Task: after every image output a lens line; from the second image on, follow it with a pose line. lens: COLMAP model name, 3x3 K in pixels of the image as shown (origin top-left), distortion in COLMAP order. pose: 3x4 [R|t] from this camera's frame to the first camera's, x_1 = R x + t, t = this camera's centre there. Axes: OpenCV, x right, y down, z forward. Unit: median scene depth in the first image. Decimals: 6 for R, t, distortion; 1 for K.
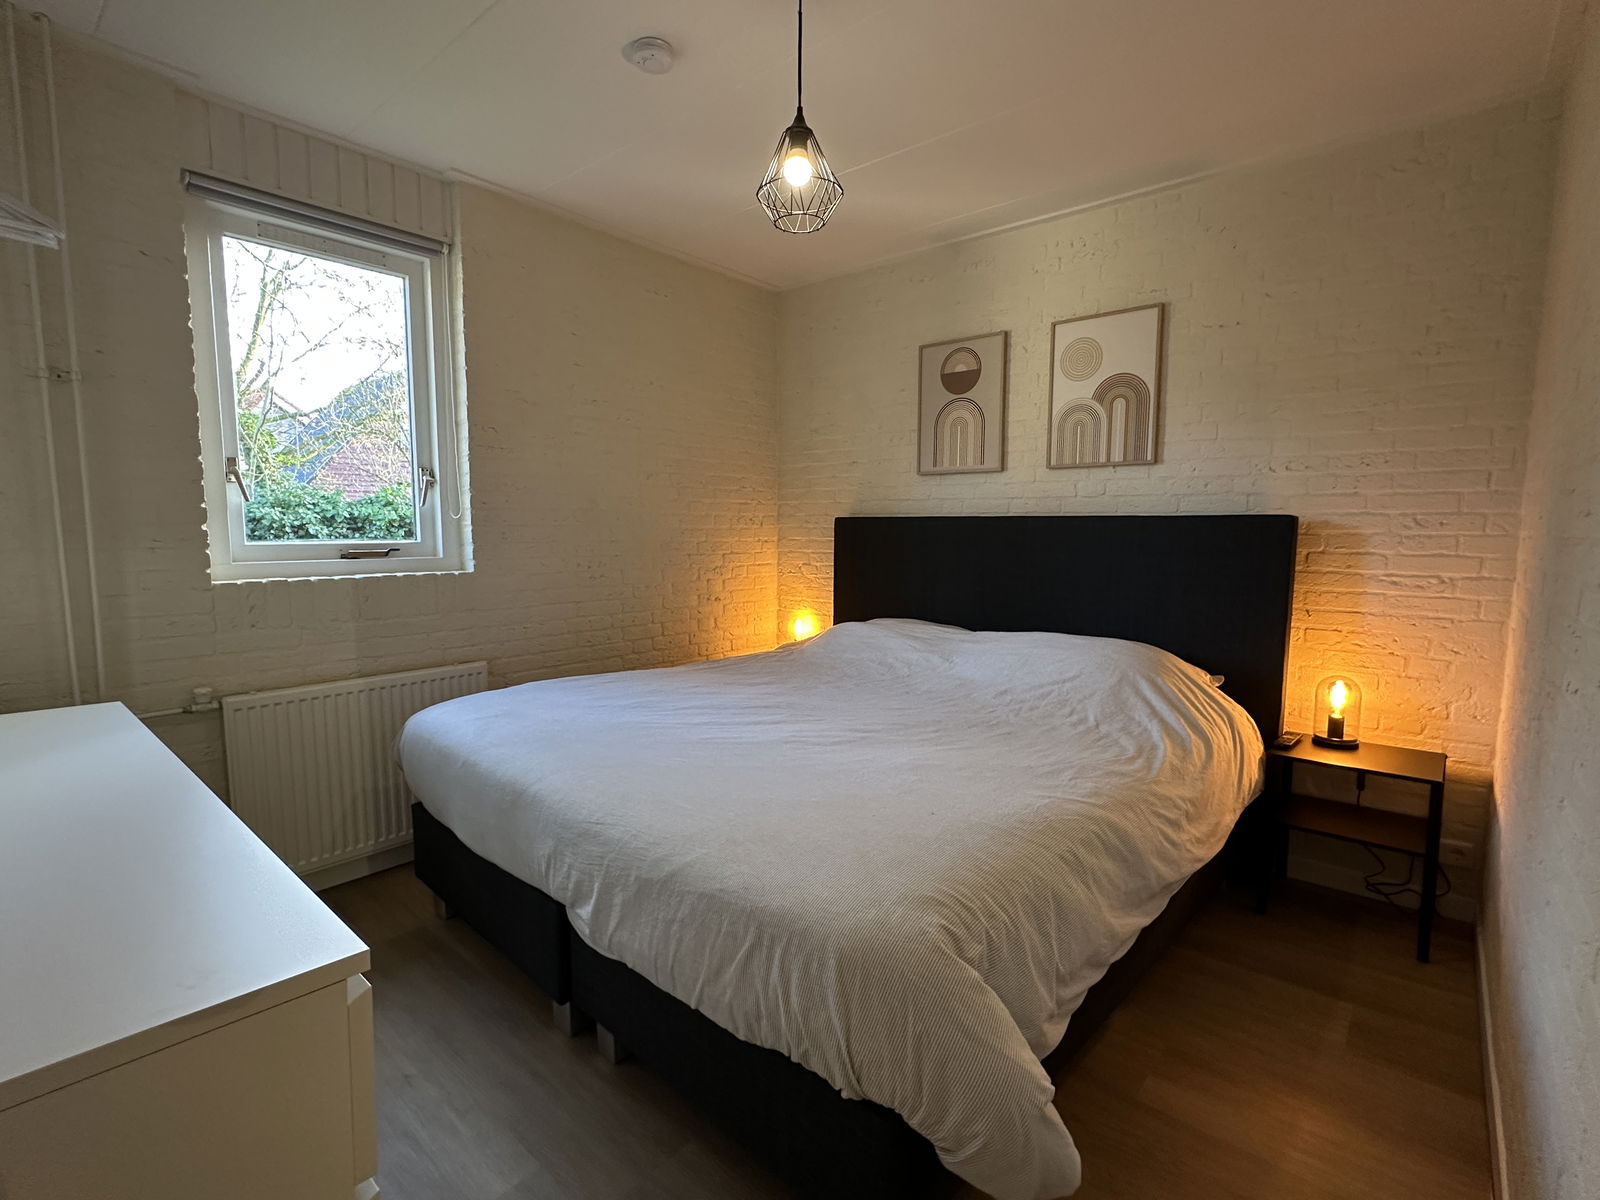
lens RADIAL K [[764.9, 0, 800.0], [0, 764.9, 600.0], [0, 0, 1]] dist [0.000648, 0.000386]
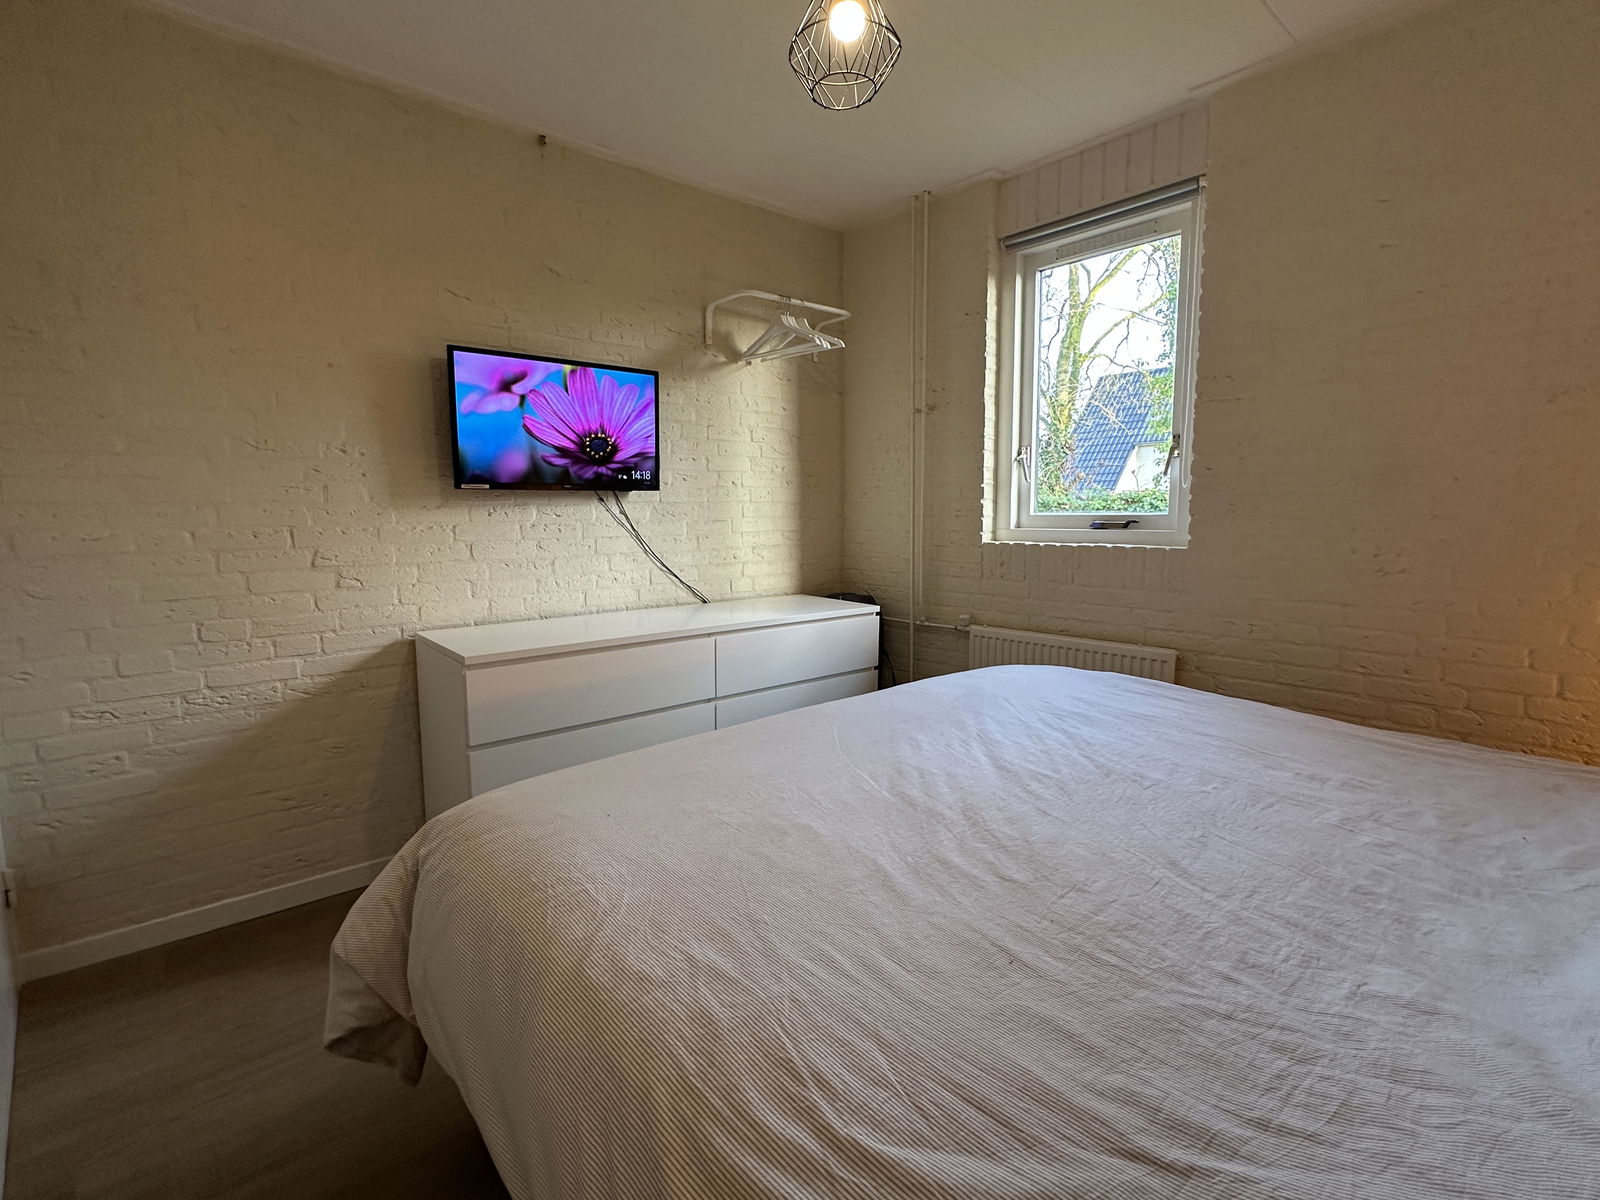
lens RADIAL K [[764.9, 0, 800.0], [0, 764.9, 600.0], [0, 0, 1]] dist [0.000648, 0.000386]
pose [[-0.144017, 0.112061, -0.983210, 0.665893], [-0.092296, 0.987715, 0.126094, -0.062936], [0.985262, 0.108906, -0.131905, 0.896142]]
